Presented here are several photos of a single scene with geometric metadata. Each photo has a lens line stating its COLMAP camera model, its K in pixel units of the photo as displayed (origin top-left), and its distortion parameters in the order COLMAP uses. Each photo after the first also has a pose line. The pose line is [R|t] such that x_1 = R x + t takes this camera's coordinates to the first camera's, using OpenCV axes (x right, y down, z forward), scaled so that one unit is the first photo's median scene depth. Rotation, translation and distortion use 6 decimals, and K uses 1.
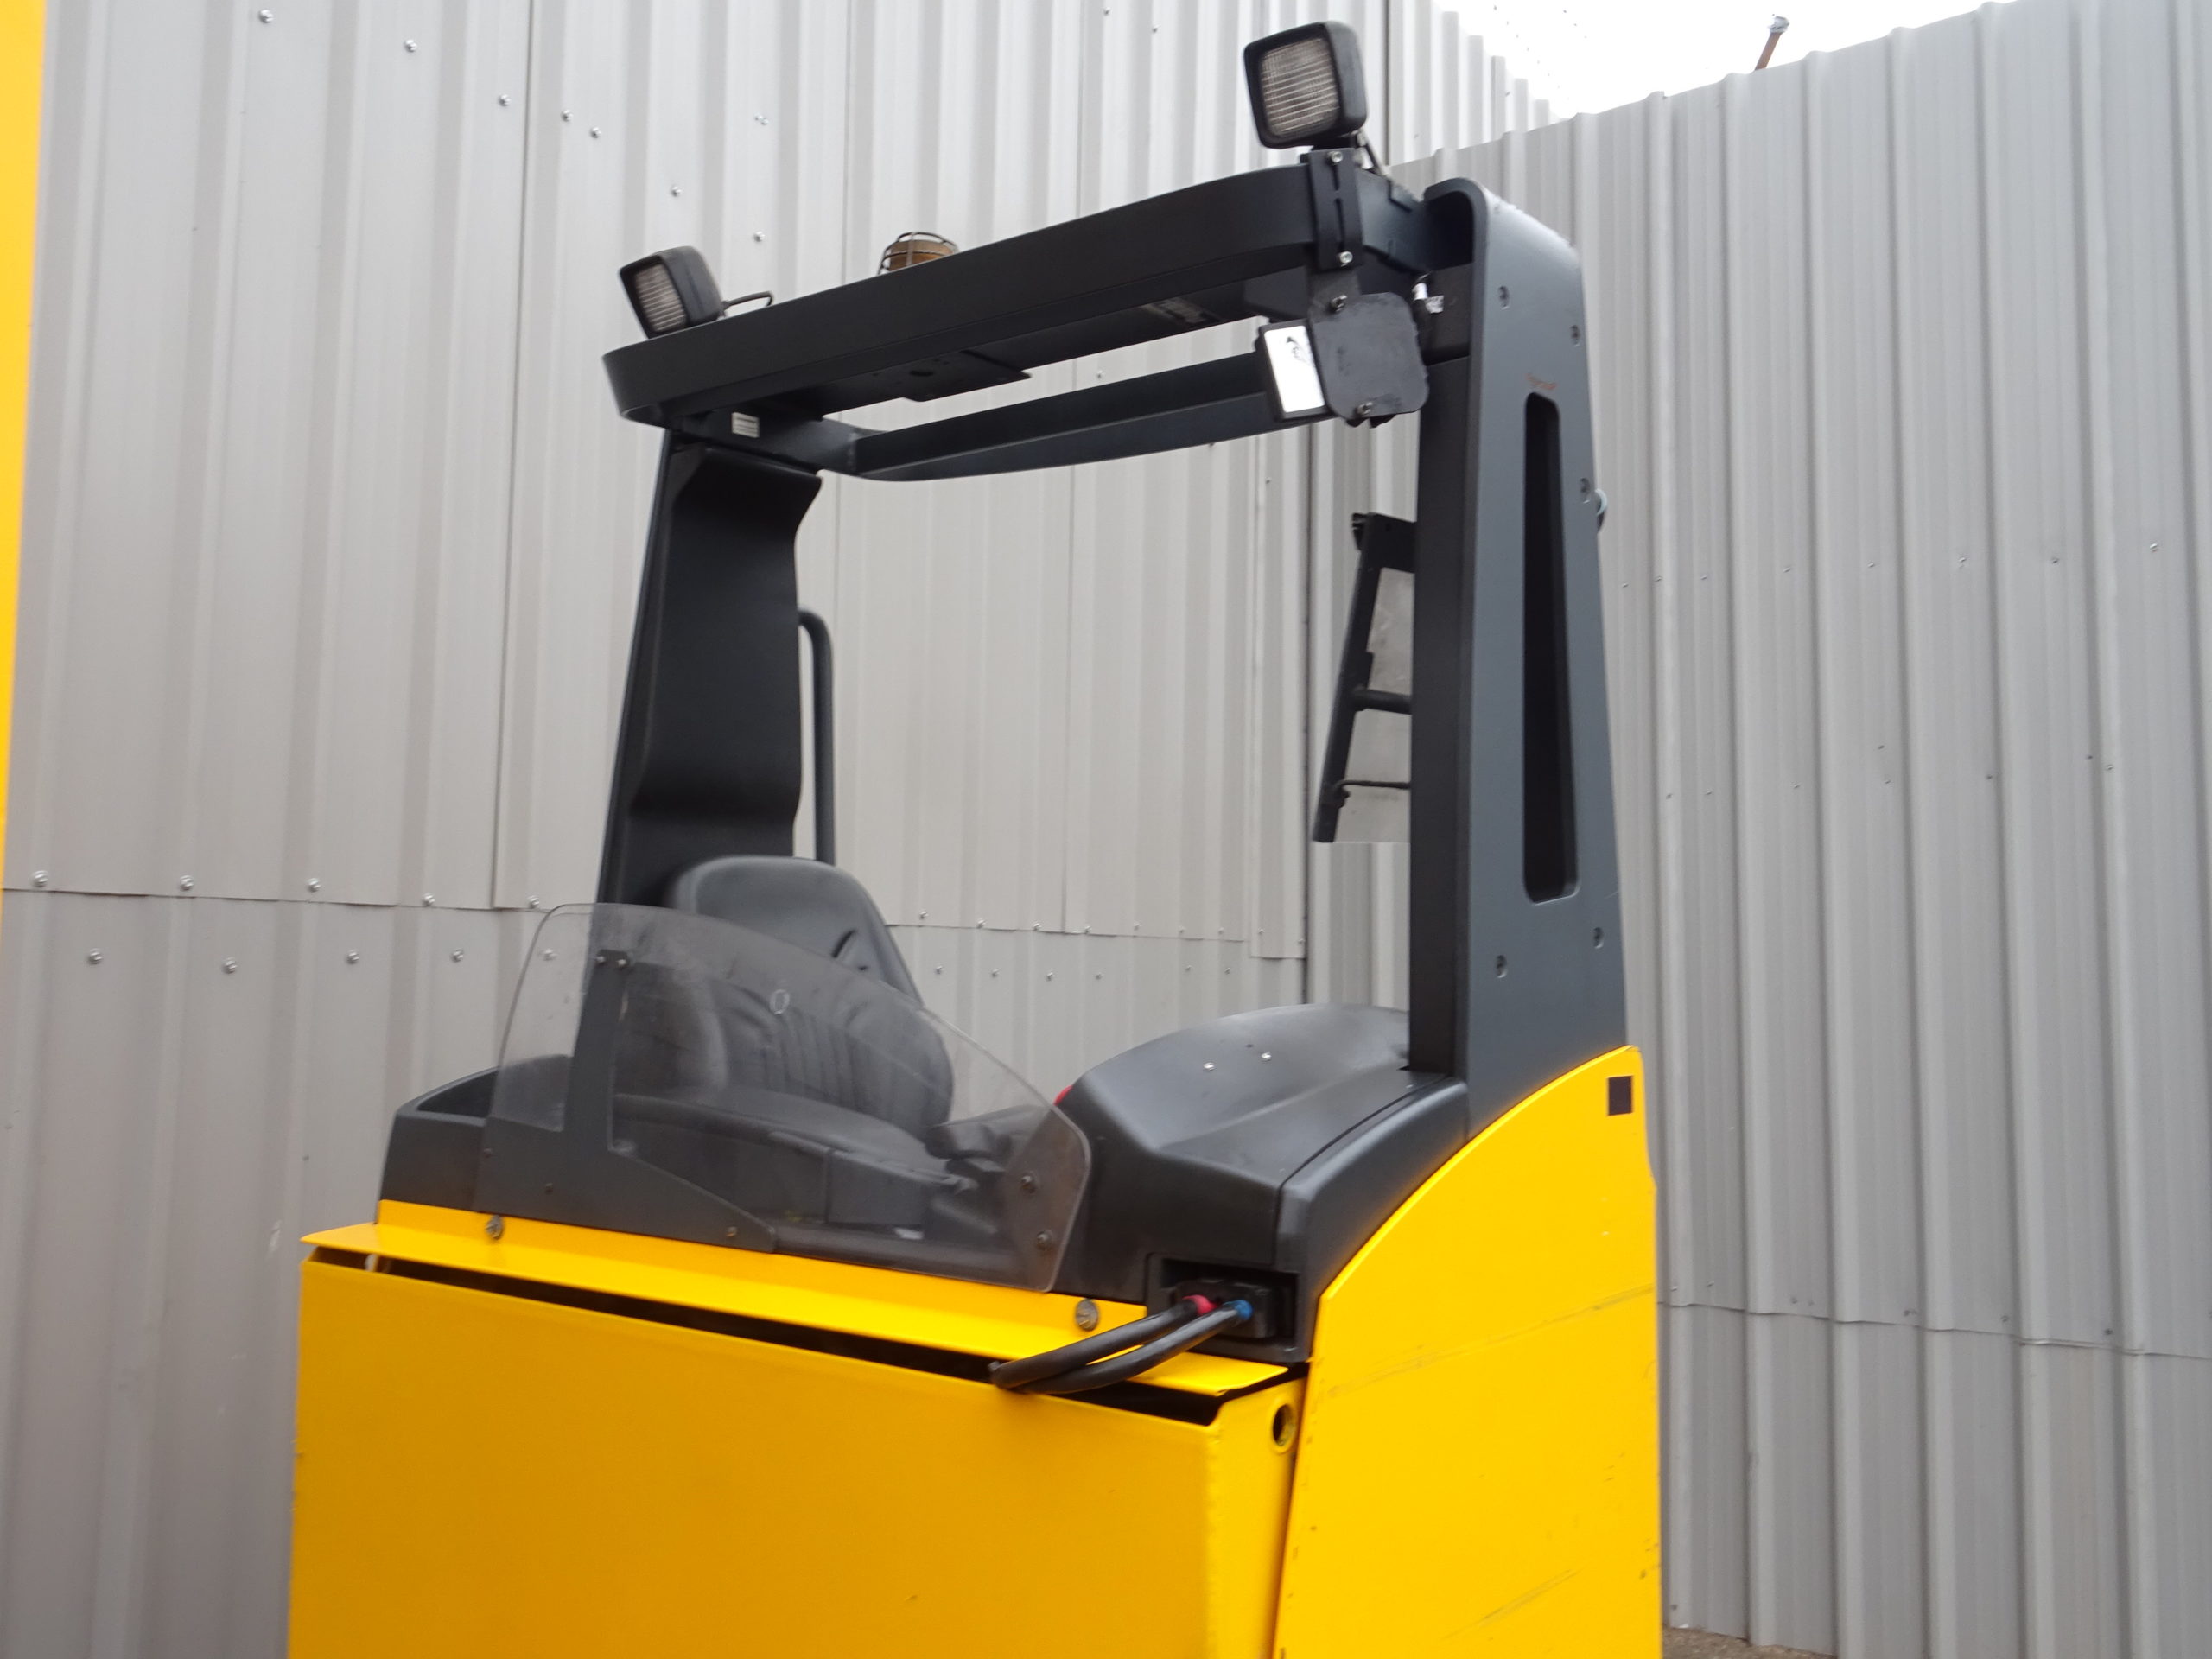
lens RADIAL K [[1970.1, 0, 1106.0], [0, 1970.1, 829.5], [0, 0, 1]] dist [0.043720, -0.023929]
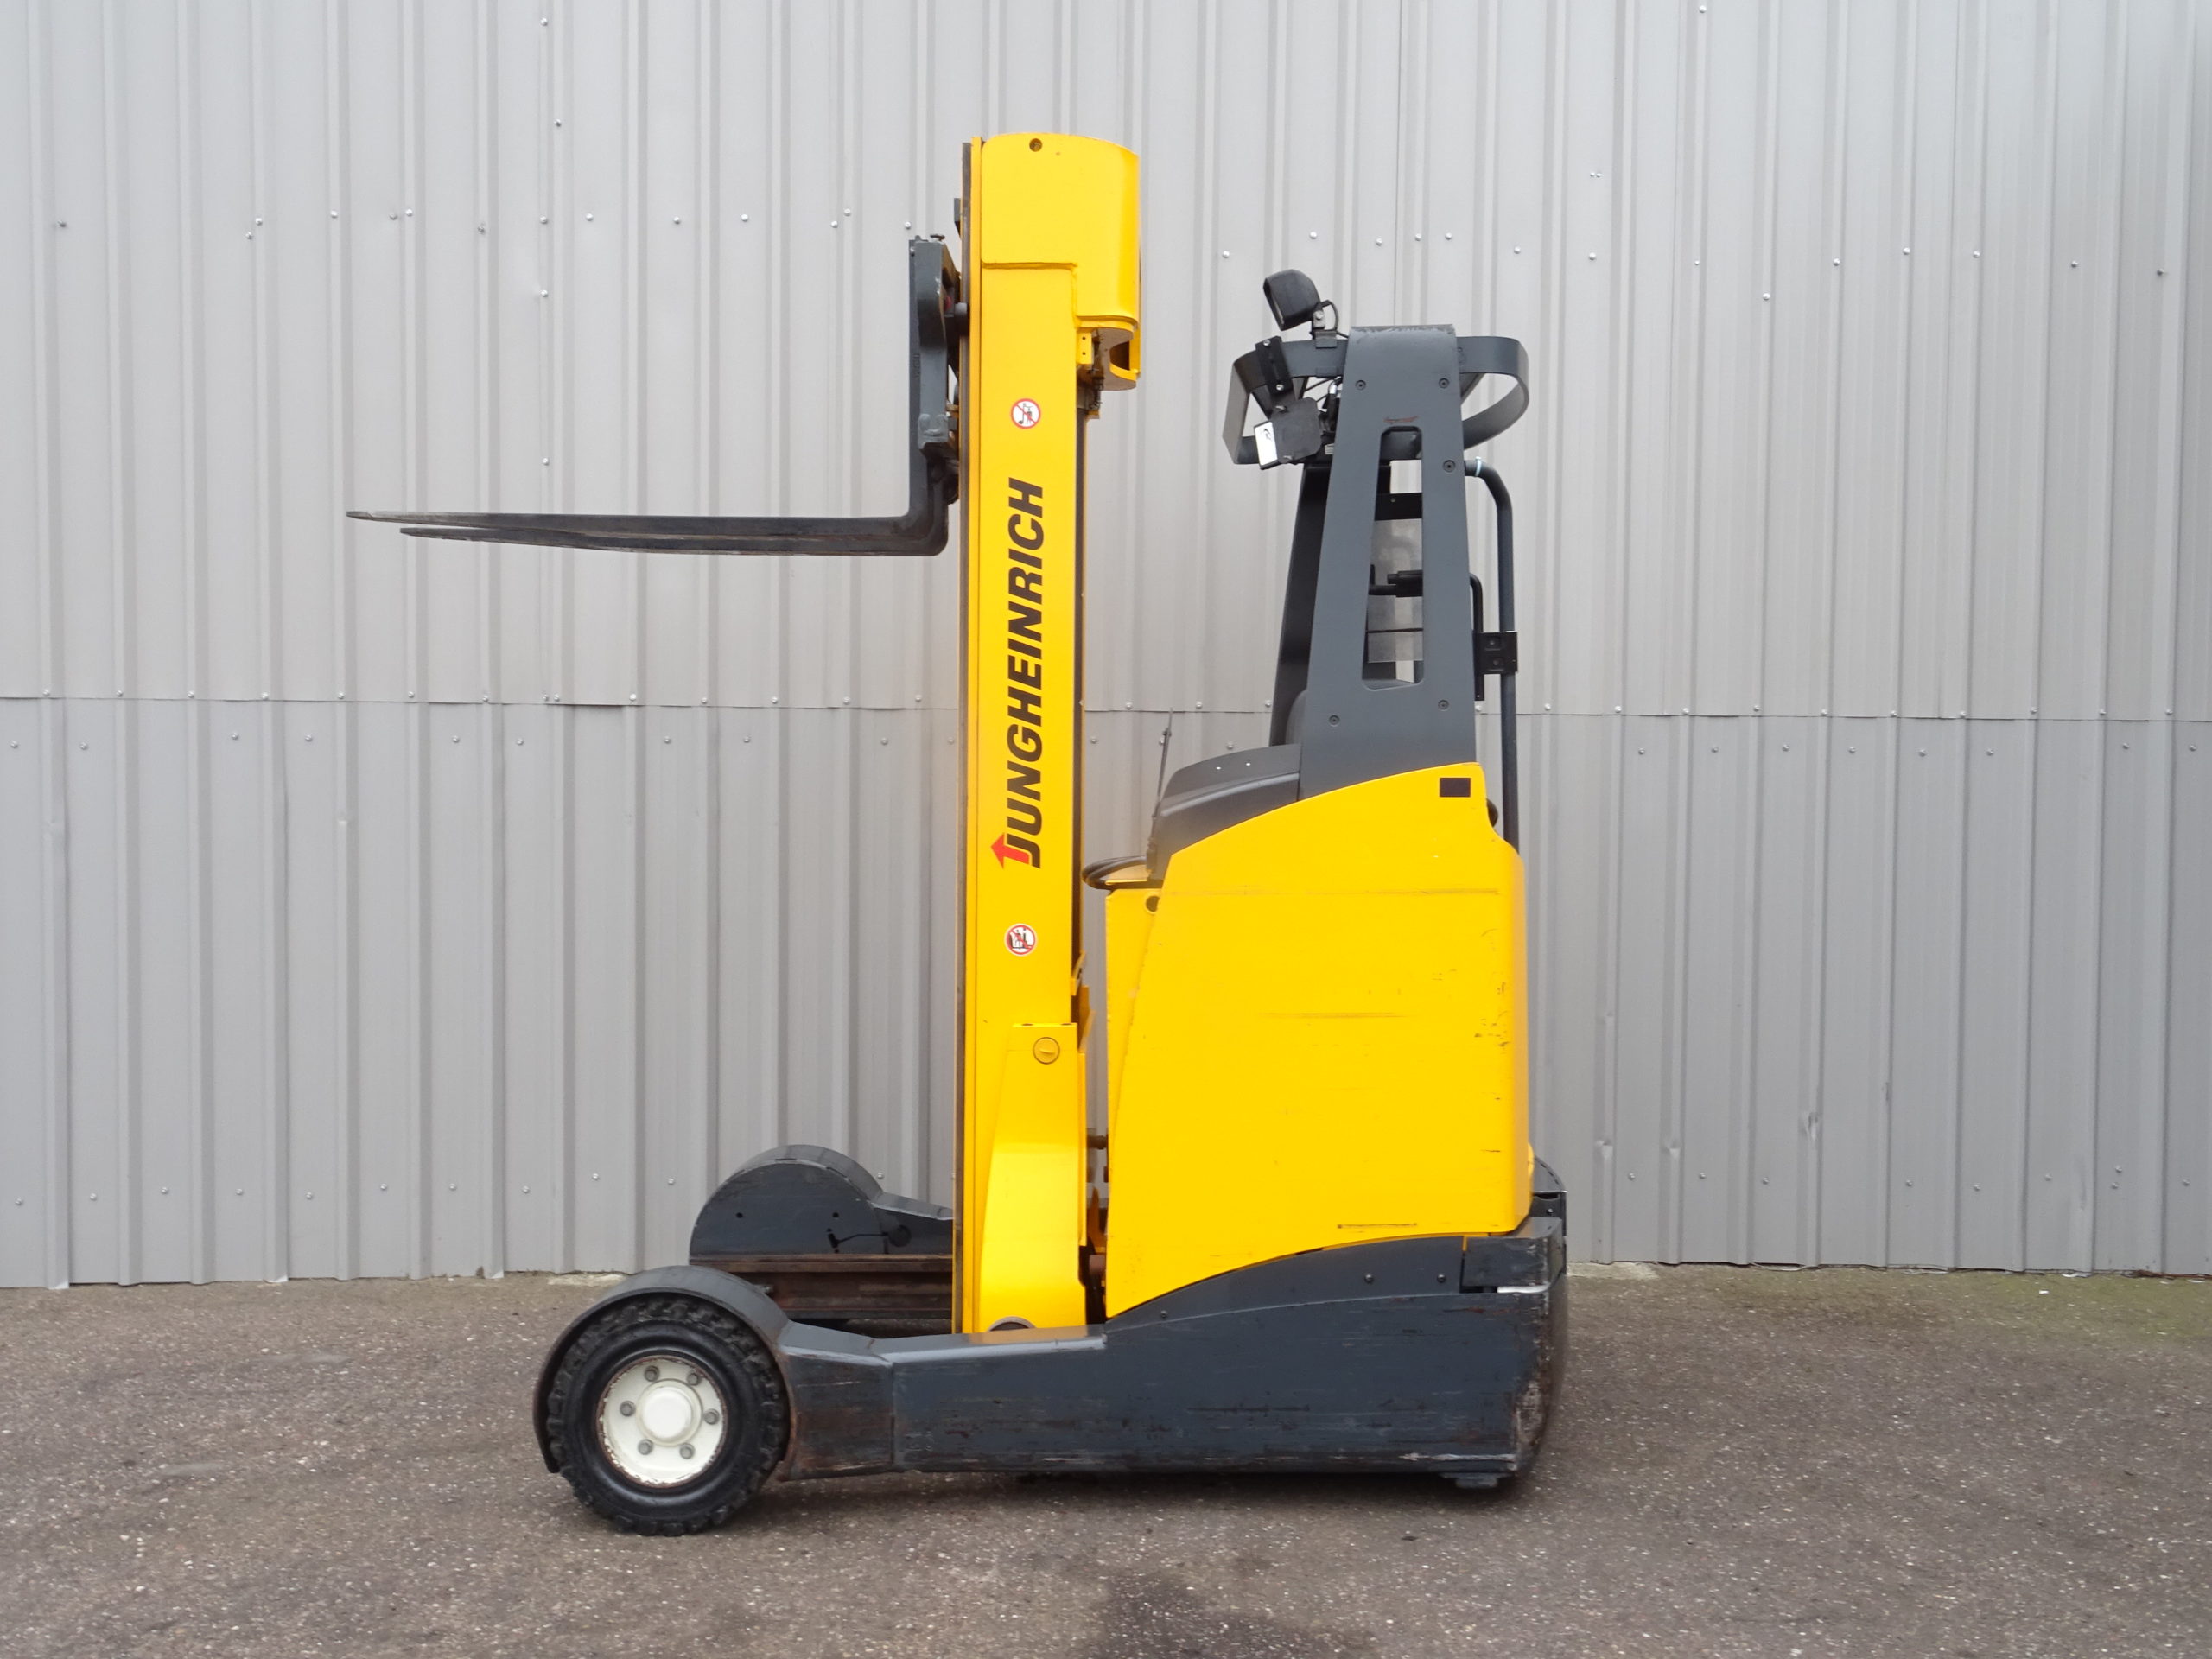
lens RADIAL K [[1970.1, 0, 1106.0], [0, 1970.1, 829.5], [0, 0, 1]] dist [0.043720, -0.023929]
pose [[0.599371, 0.012482, -0.800374, 1.643513], [0.057891, 0.996584, 0.058894, 0.044596], [0.798375, -0.081634, 0.596601, -0.428124]]
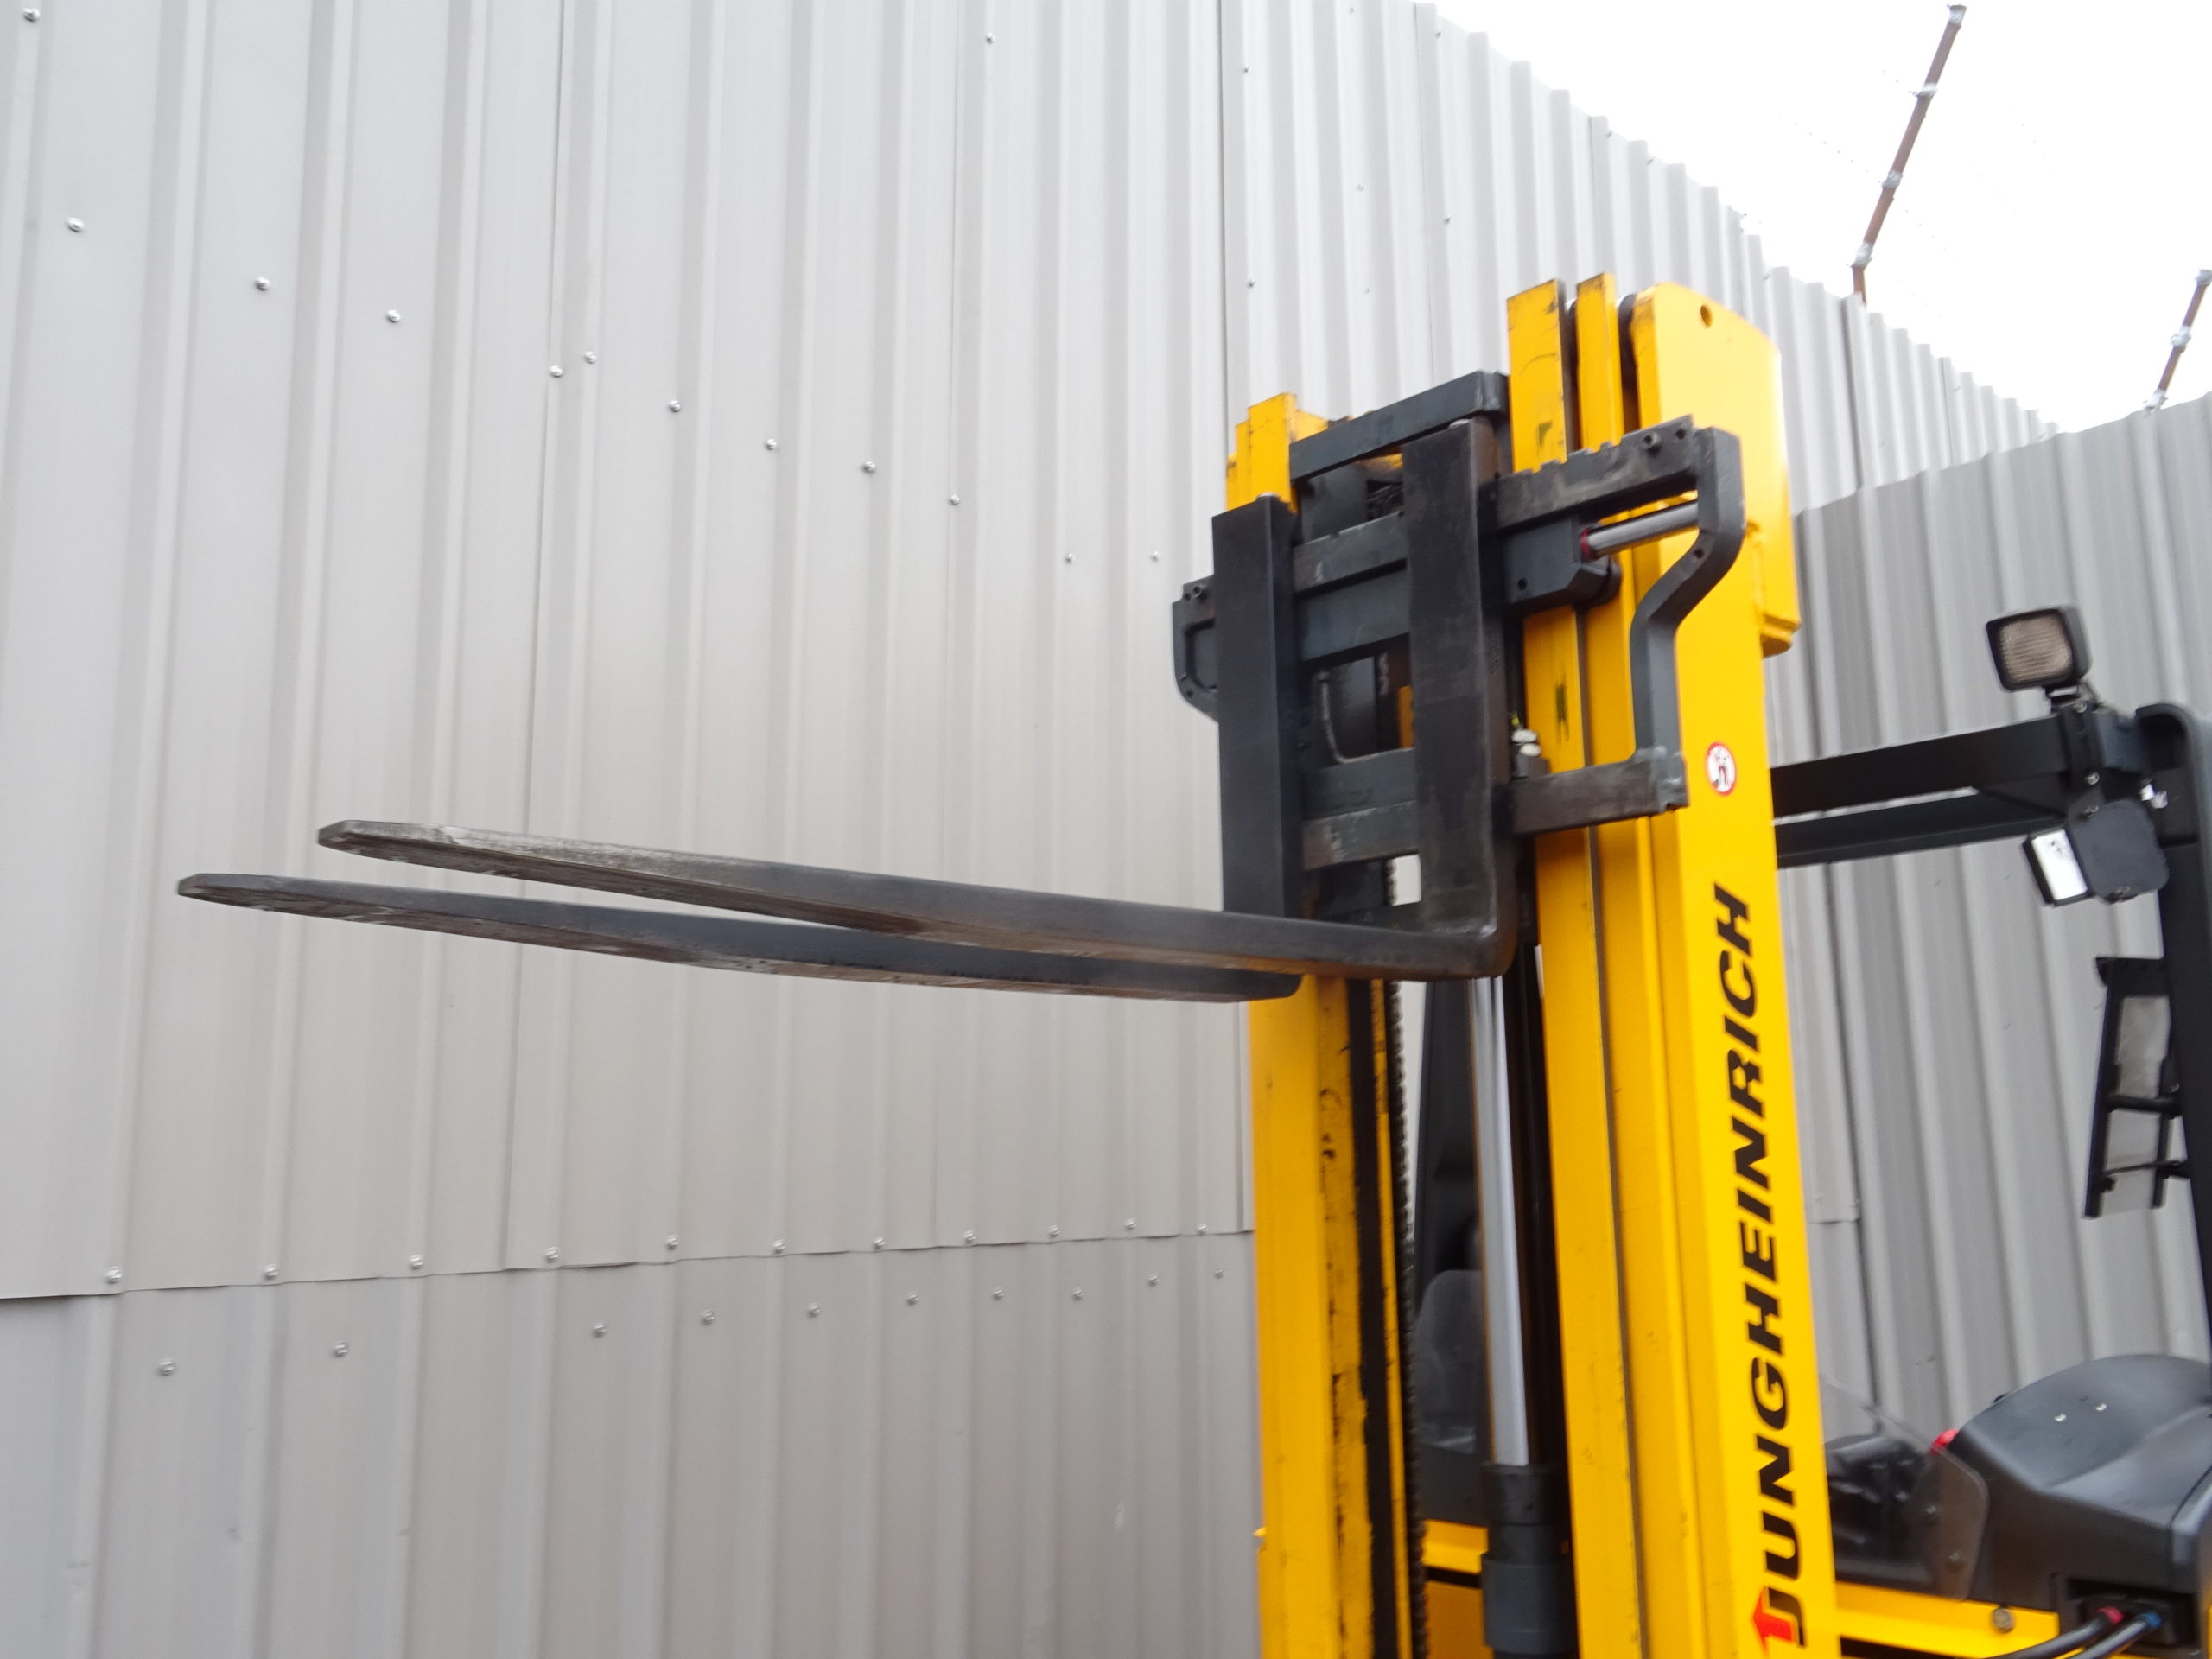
lens RADIAL K [[1970.1, 0, 1106.0], [0, 1970.1, 829.5], [0, 0, 1]] dist [0.043720, -0.023929]
pose [[0.984113, -0.062821, -0.166060, -0.296624], [0.046049, 0.993616, -0.102992, -0.144581], [0.171470, 0.093708, 0.980723, -0.391668]]
